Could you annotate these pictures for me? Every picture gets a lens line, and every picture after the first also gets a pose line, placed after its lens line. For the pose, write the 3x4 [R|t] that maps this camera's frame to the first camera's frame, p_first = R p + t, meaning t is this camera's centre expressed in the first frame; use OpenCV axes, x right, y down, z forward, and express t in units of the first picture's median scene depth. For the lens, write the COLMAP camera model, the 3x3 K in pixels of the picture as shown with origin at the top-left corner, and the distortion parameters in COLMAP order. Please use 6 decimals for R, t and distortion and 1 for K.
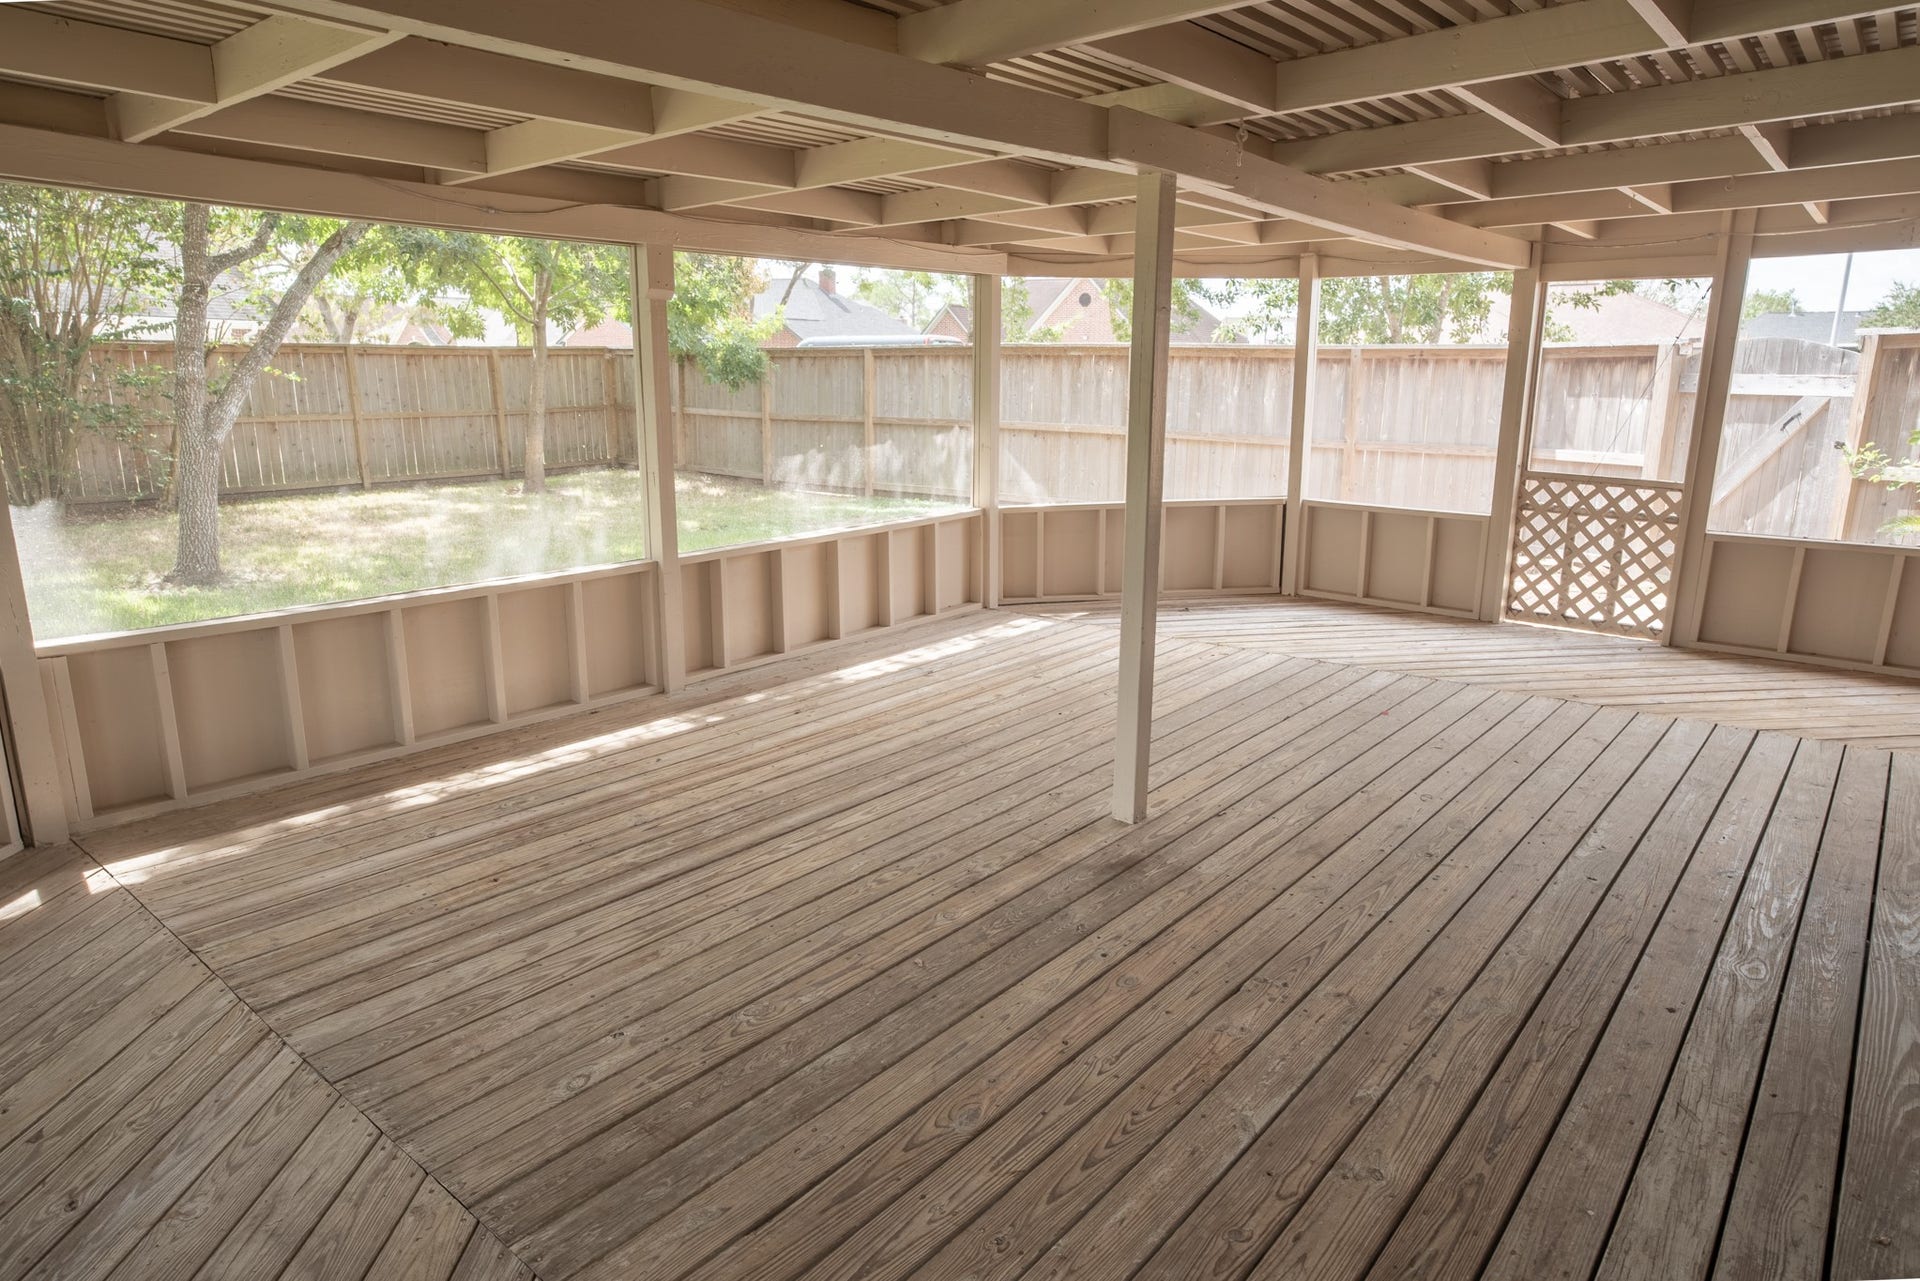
lens RADIAL K [[1106.3, 0, 953.1], [0, 1106.3, 640.9], [0, 0, 1]] dist [-0.038151, 0.030312]
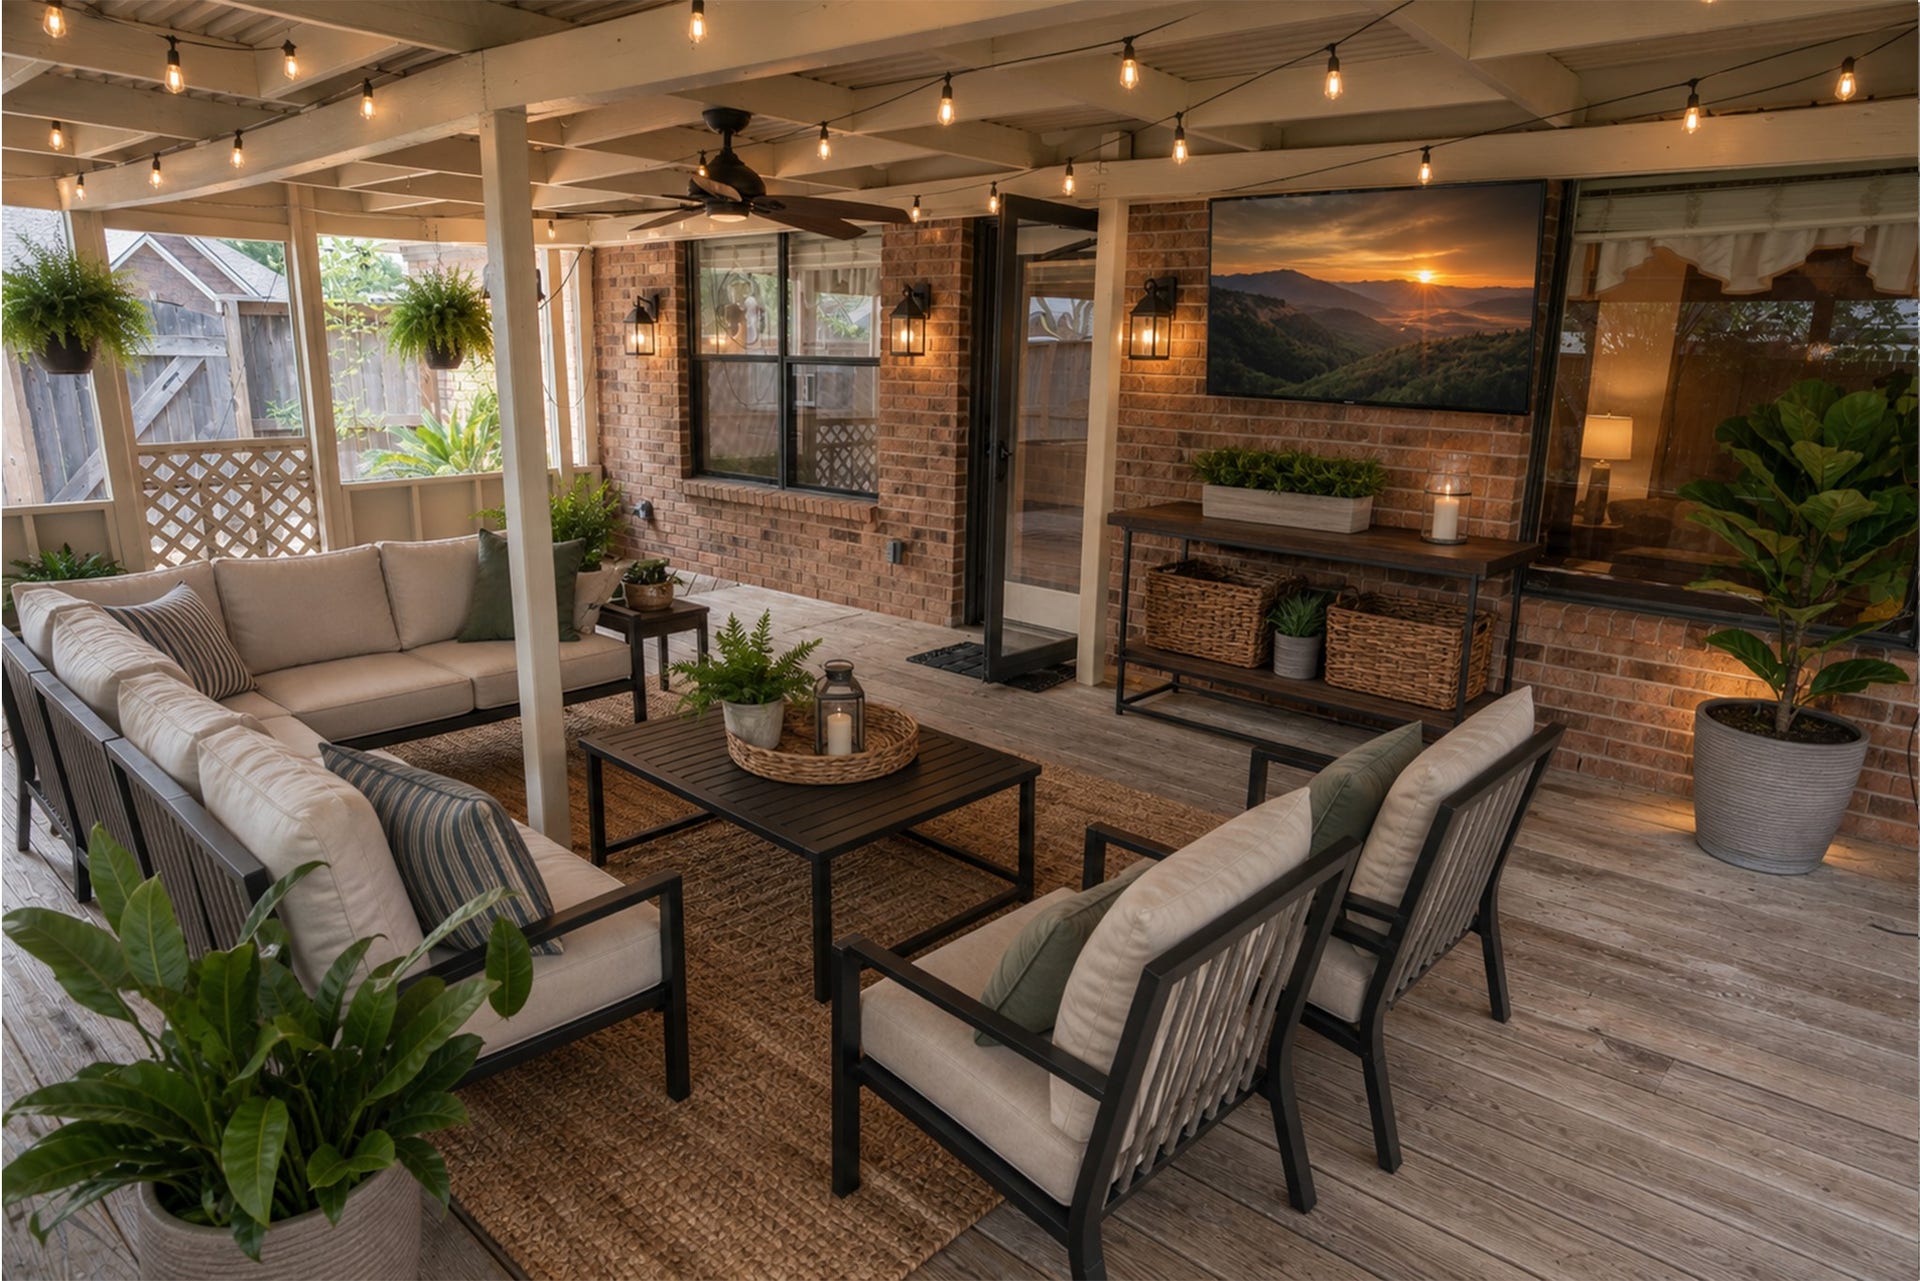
lens RADIAL K [[1096.1, 0, 953.3], [0, 1096.1, 638.0], [0, 0, 1]] dist [-0.036424, 0.025236]
pose [[-0.016863, -0.254658, 0.966884, -0.383903], [0.210954, 0.944347, 0.252402, -0.091781], [-0.977351, 0.208224, 0.037797, 0.360420]]
